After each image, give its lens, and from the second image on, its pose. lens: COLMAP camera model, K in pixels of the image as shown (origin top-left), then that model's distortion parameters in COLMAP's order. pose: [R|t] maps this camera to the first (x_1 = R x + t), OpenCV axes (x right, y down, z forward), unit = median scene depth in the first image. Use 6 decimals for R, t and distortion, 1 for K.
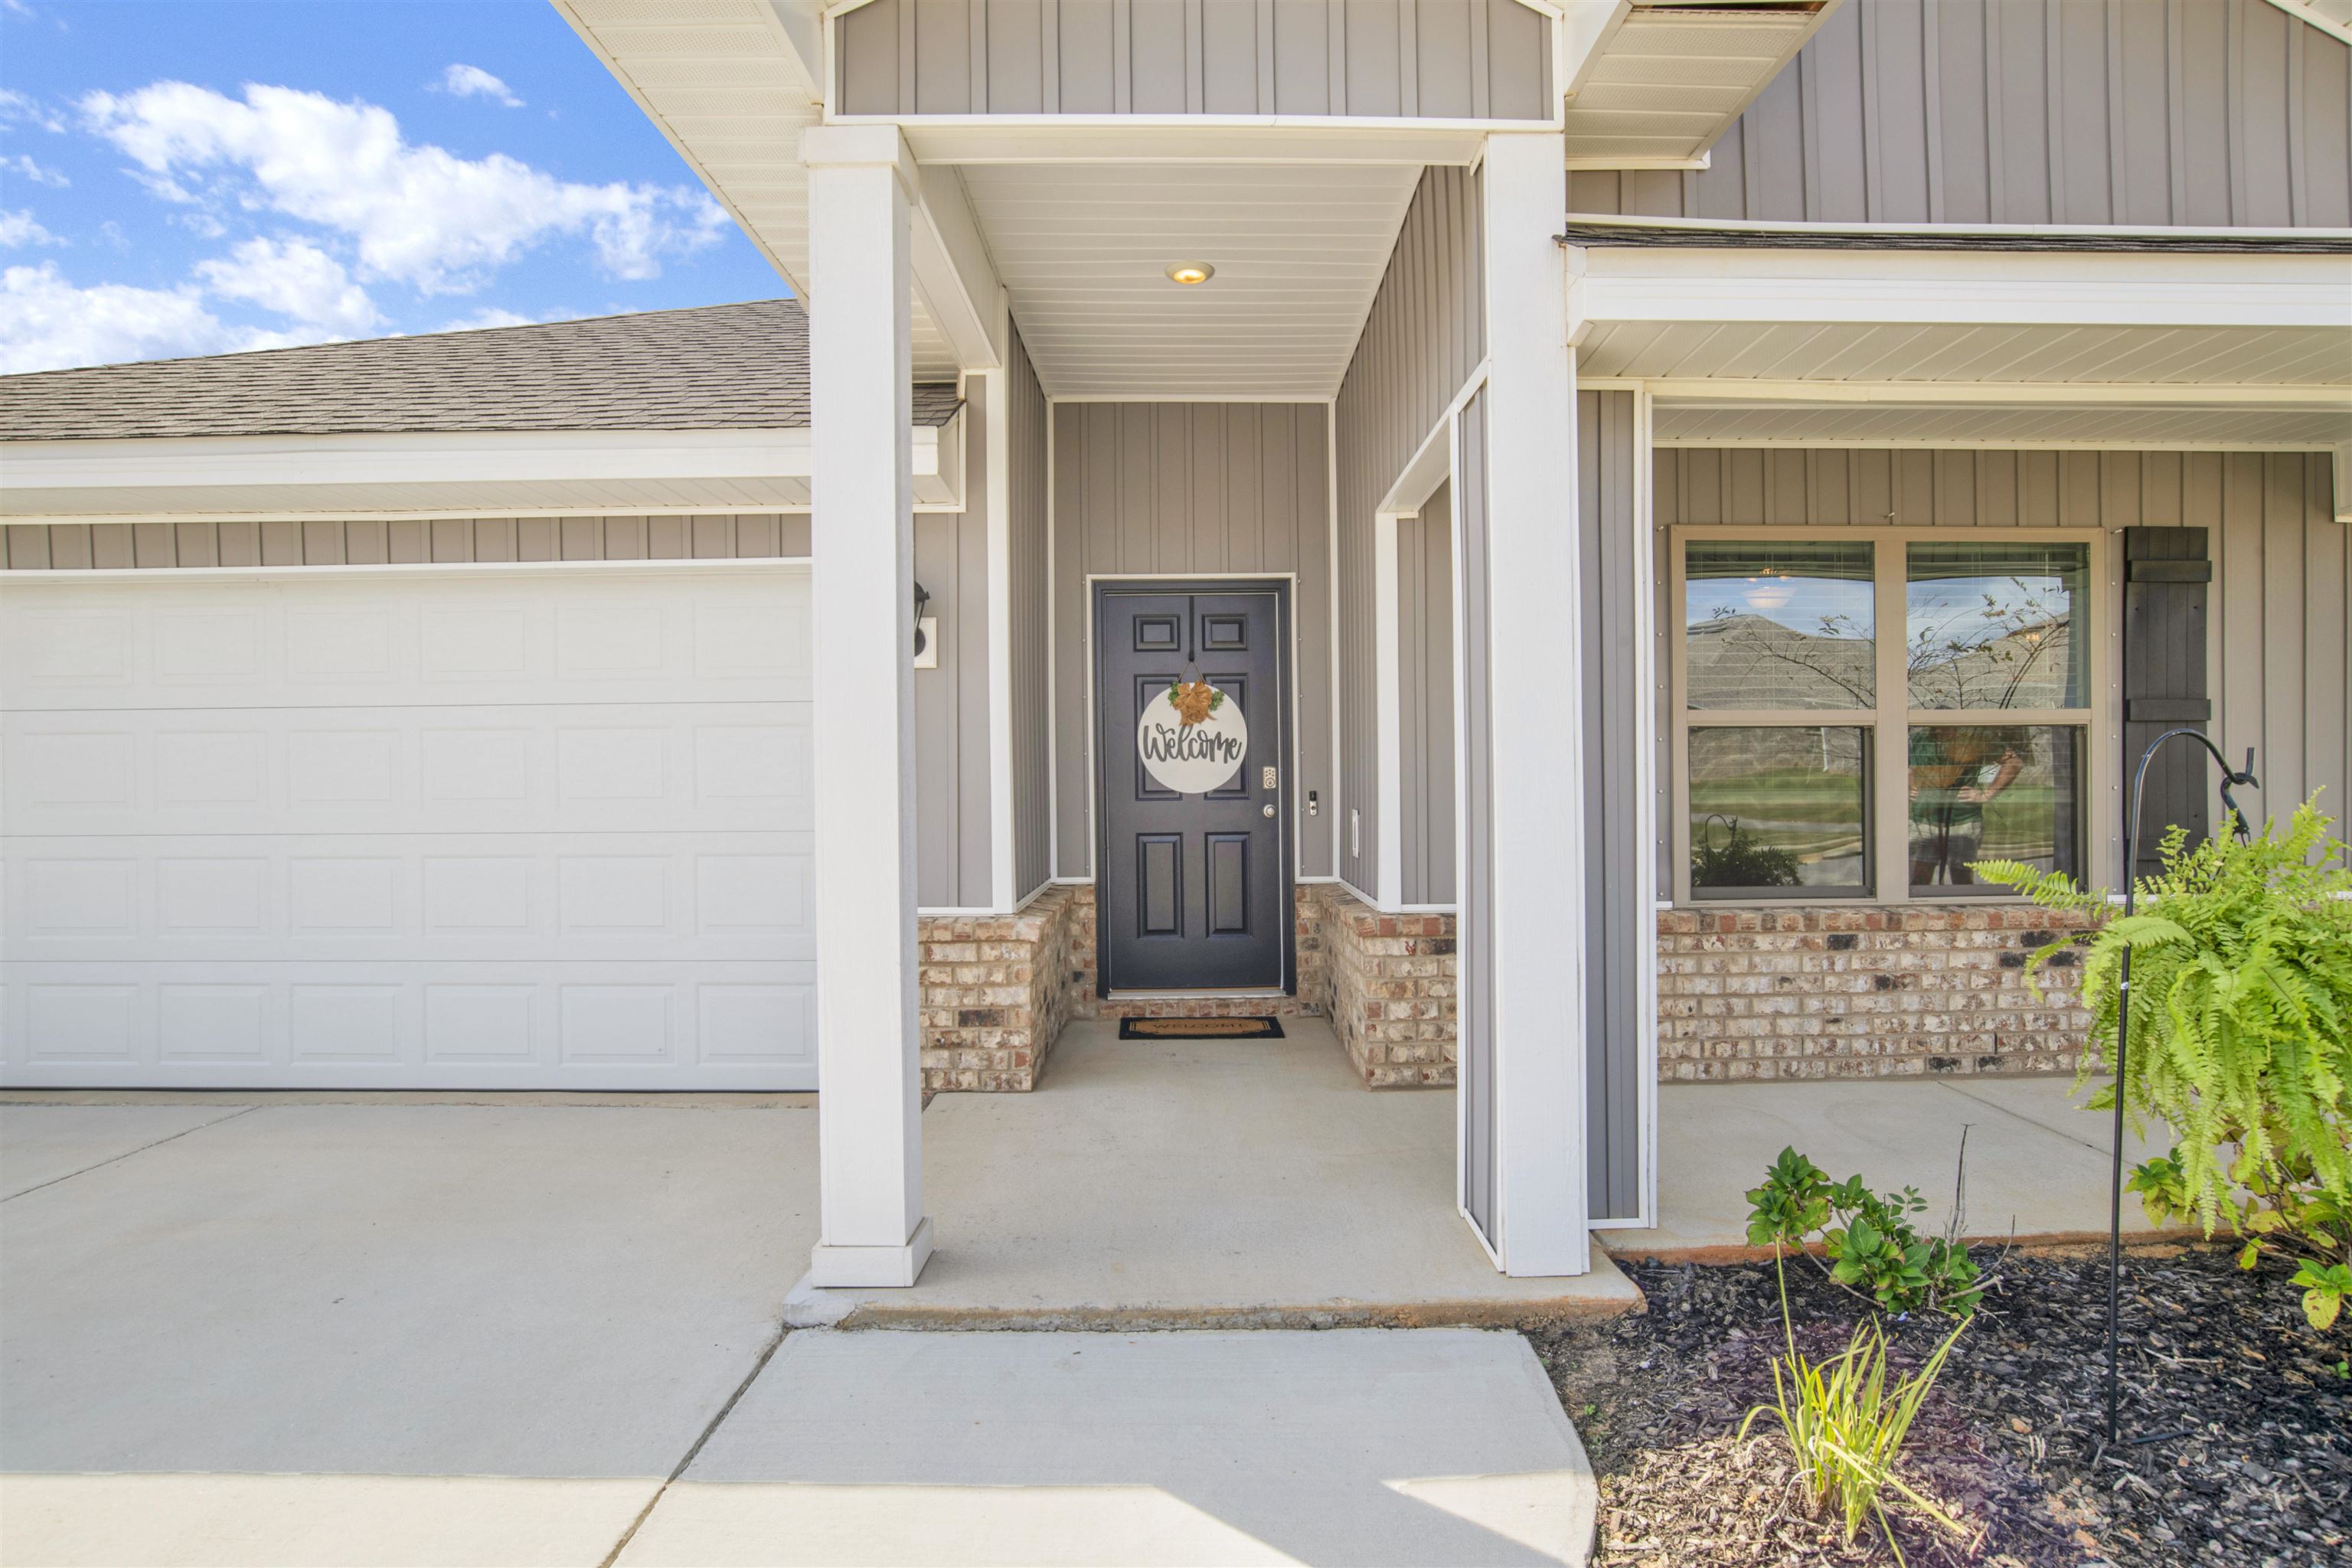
lens RADIAL K [[1236.6, 0, 1209.4], [0, 1236.6, 761.3], [0, 0, 1]] dist [-0.054055, 0.023991]
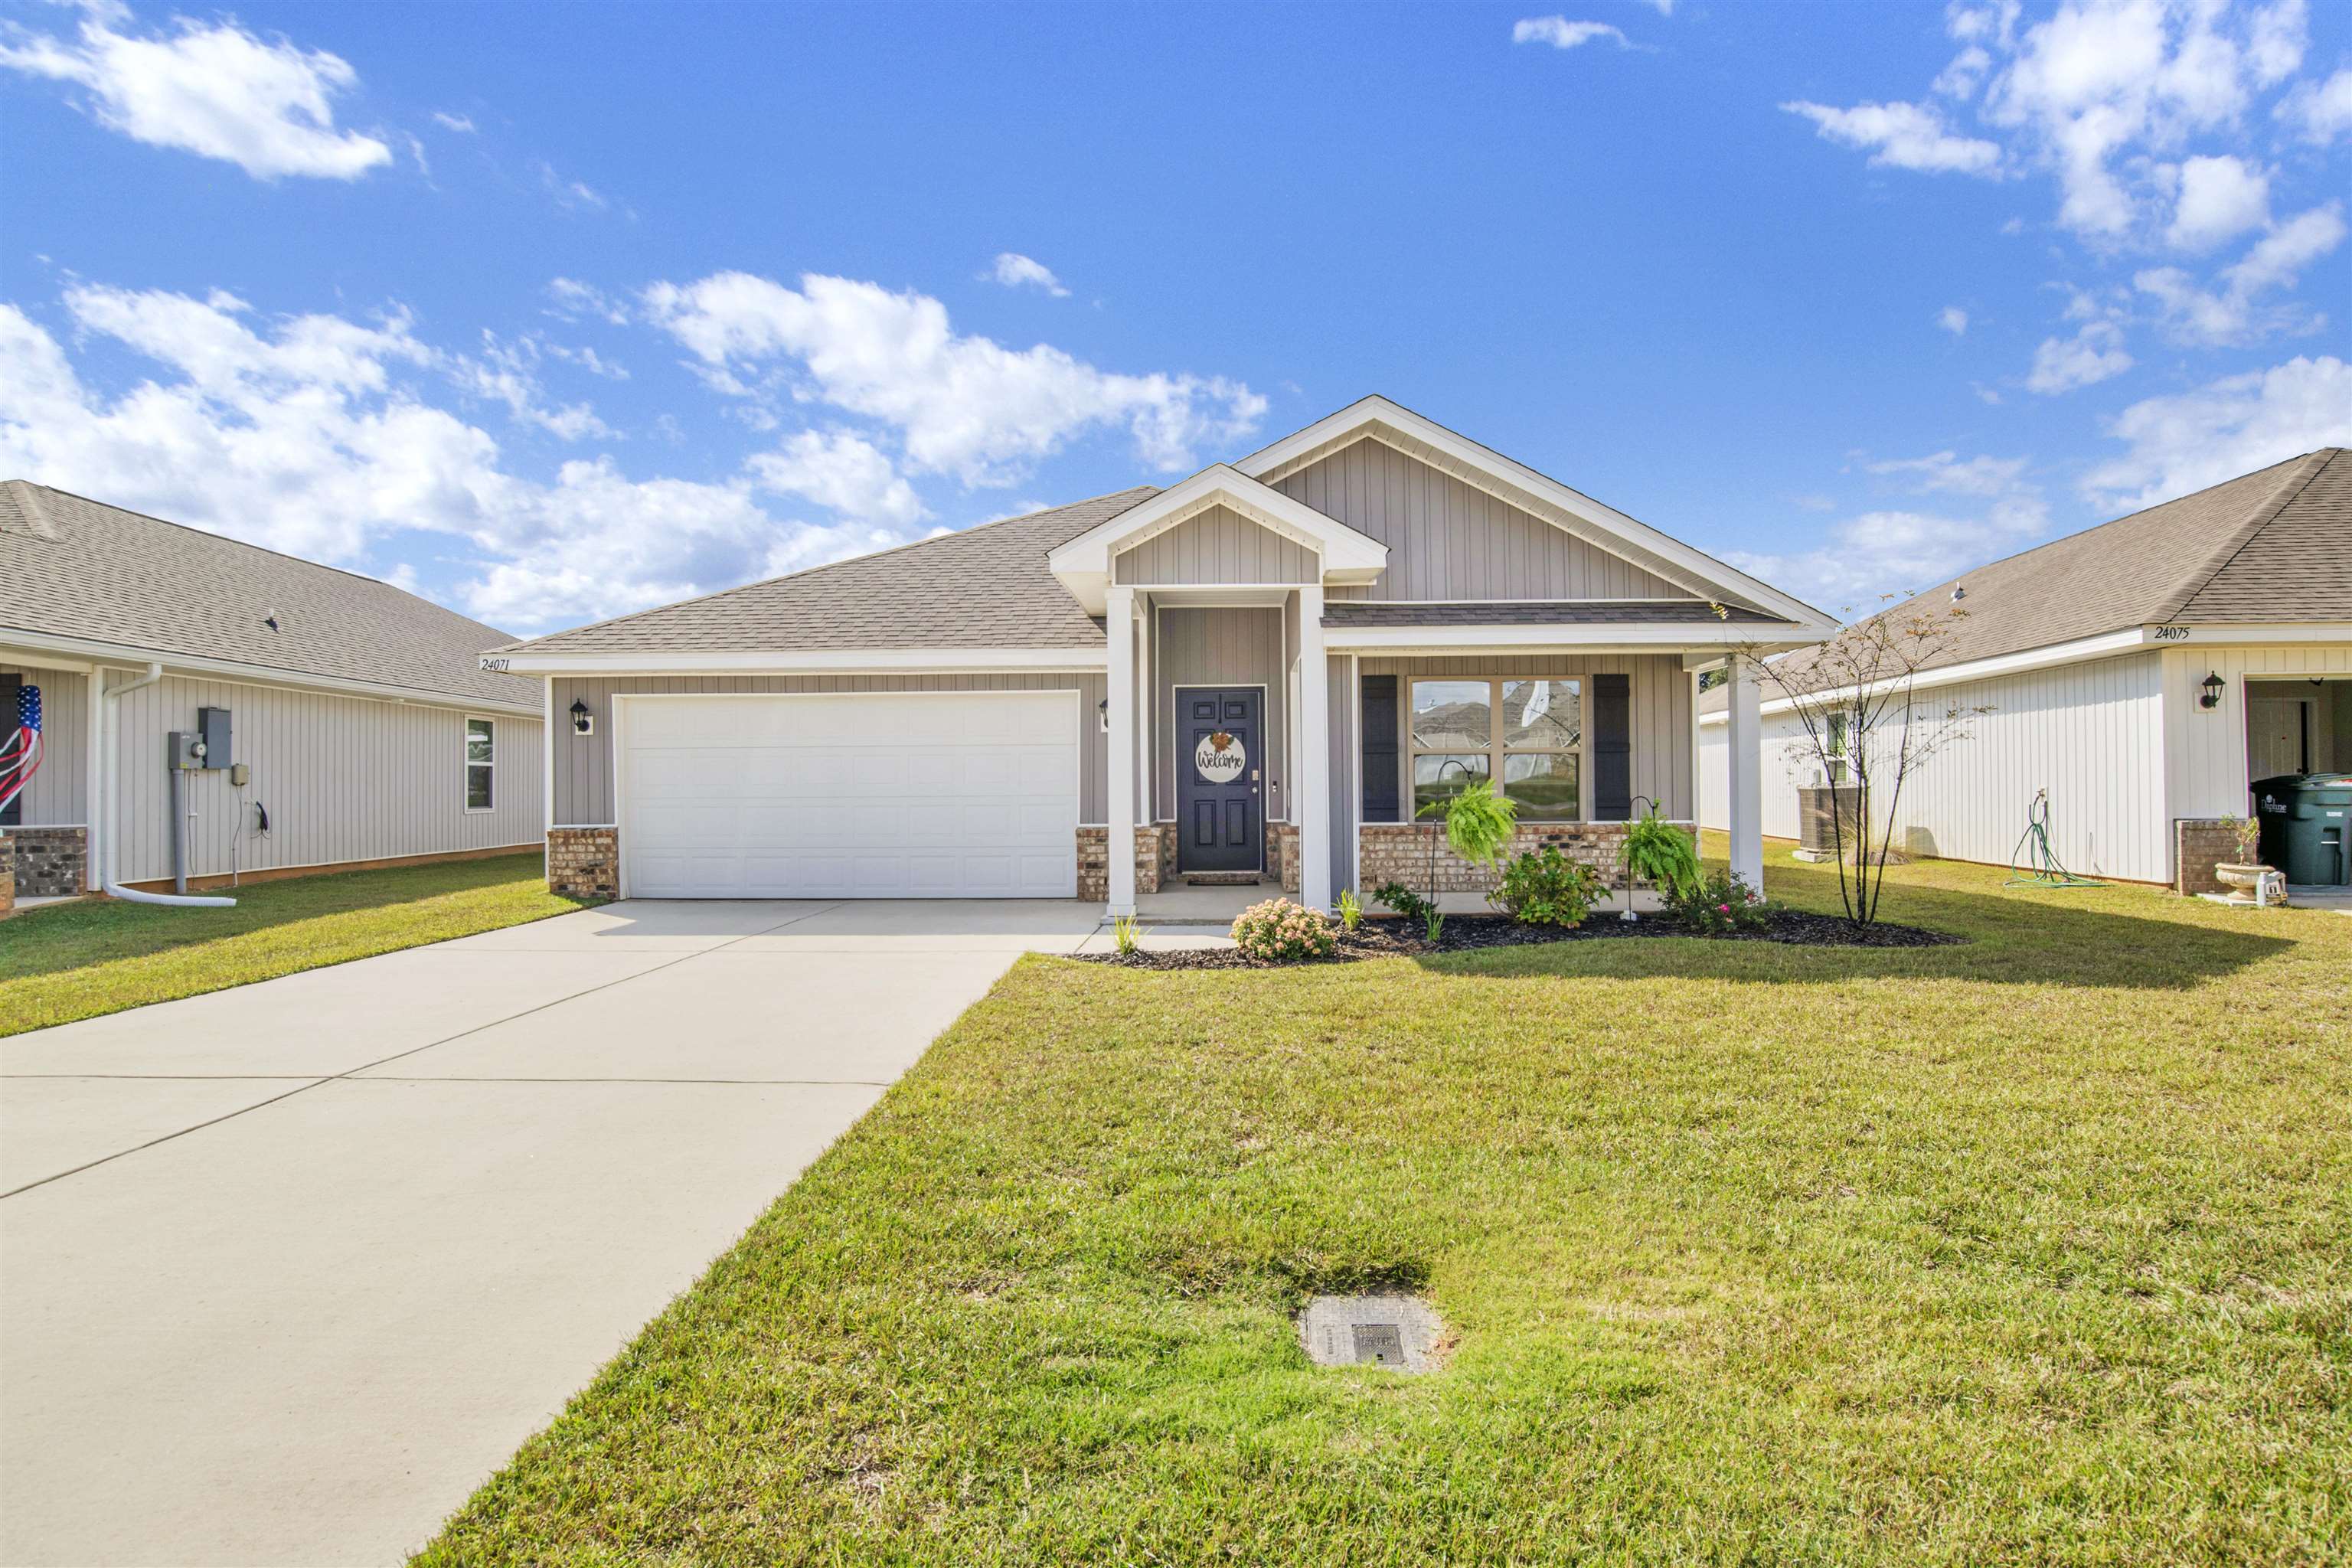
lens RADIAL K [[1243.8, 0, 1175.7], [0, 1243.8, 759.9], [0, 0, 1]] dist [-0.076278, 0.034808]
pose [[0.998347, -0.001921, -0.057436, 0.045077], [0.001516, 0.999974, -0.007089, 0.002000], [0.057448, 0.006990, 0.998324, -1.615891]]
